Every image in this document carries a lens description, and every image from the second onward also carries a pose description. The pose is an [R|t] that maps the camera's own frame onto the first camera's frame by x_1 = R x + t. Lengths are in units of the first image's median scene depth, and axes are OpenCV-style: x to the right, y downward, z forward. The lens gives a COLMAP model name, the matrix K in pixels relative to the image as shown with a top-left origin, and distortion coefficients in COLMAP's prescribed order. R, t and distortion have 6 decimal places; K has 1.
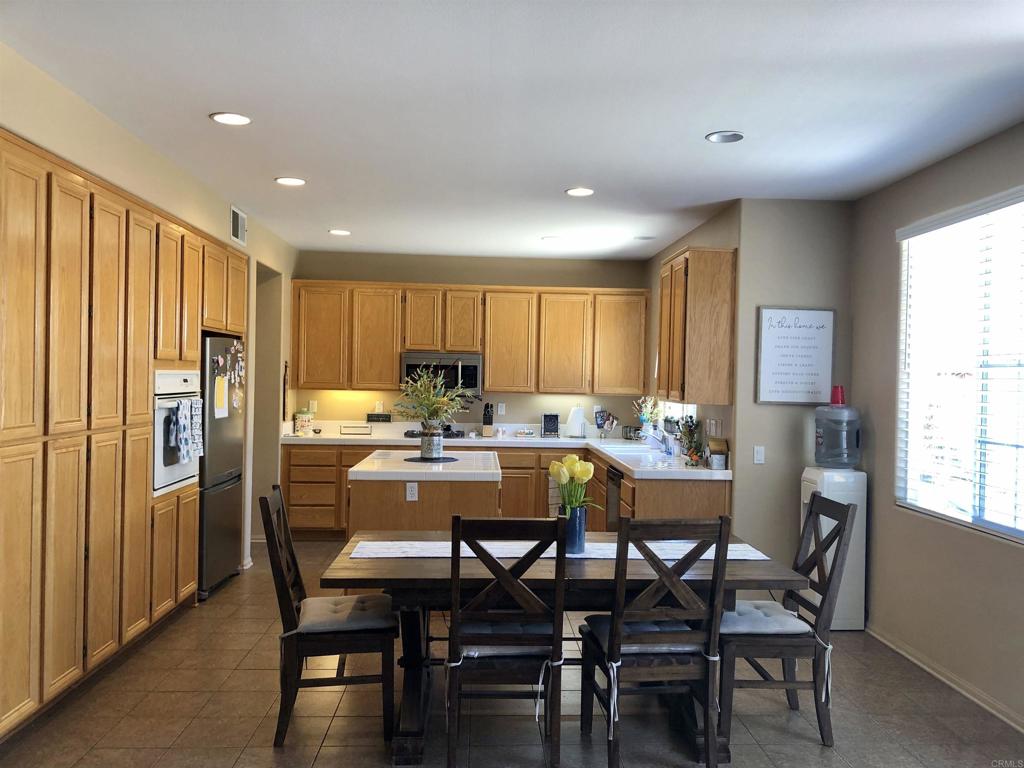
lens RADIAL K [[843.6, 0, 517.6], [0, 843.6, 381.8], [0, 0, 1]] dist [0.098414, -0.107671]
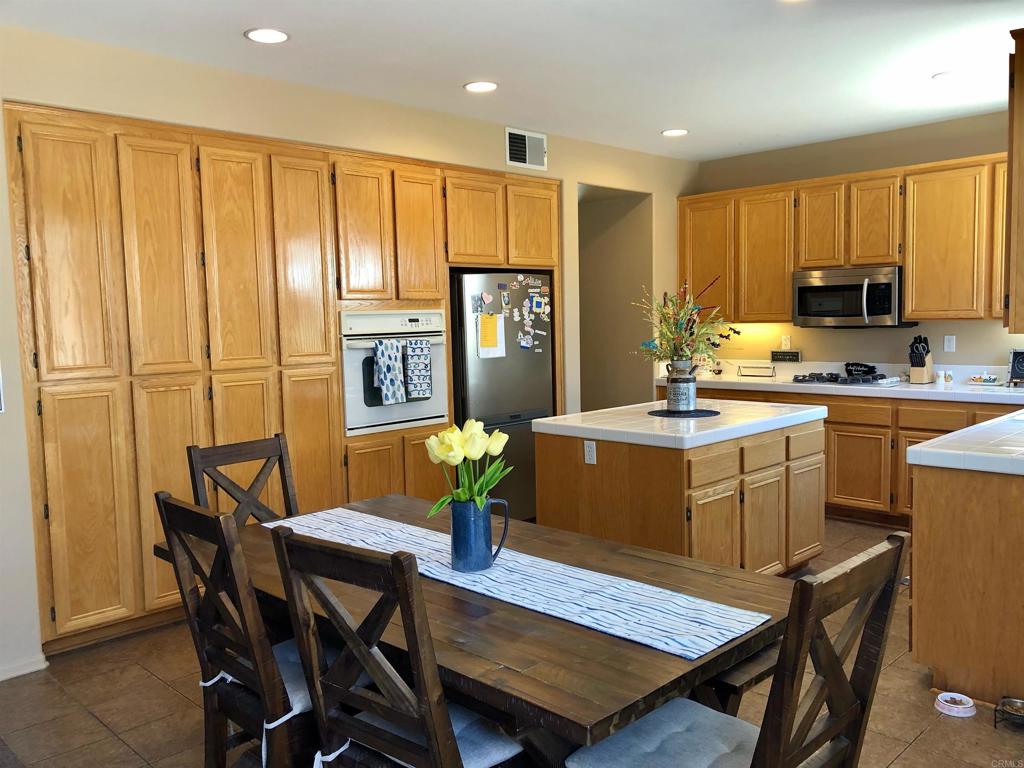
lens RADIAL K [[843.6, 0, 517.6], [0, 843.6, 381.8], [0, 0, 1]] dist [0.098414, -0.107671]
pose [[0.682110, 0.022244, -0.730911, 0.264764], [0.033296, 0.997556, 0.061432, 0.008834], [0.730491, -0.066240, 0.679703, 0.274679]]
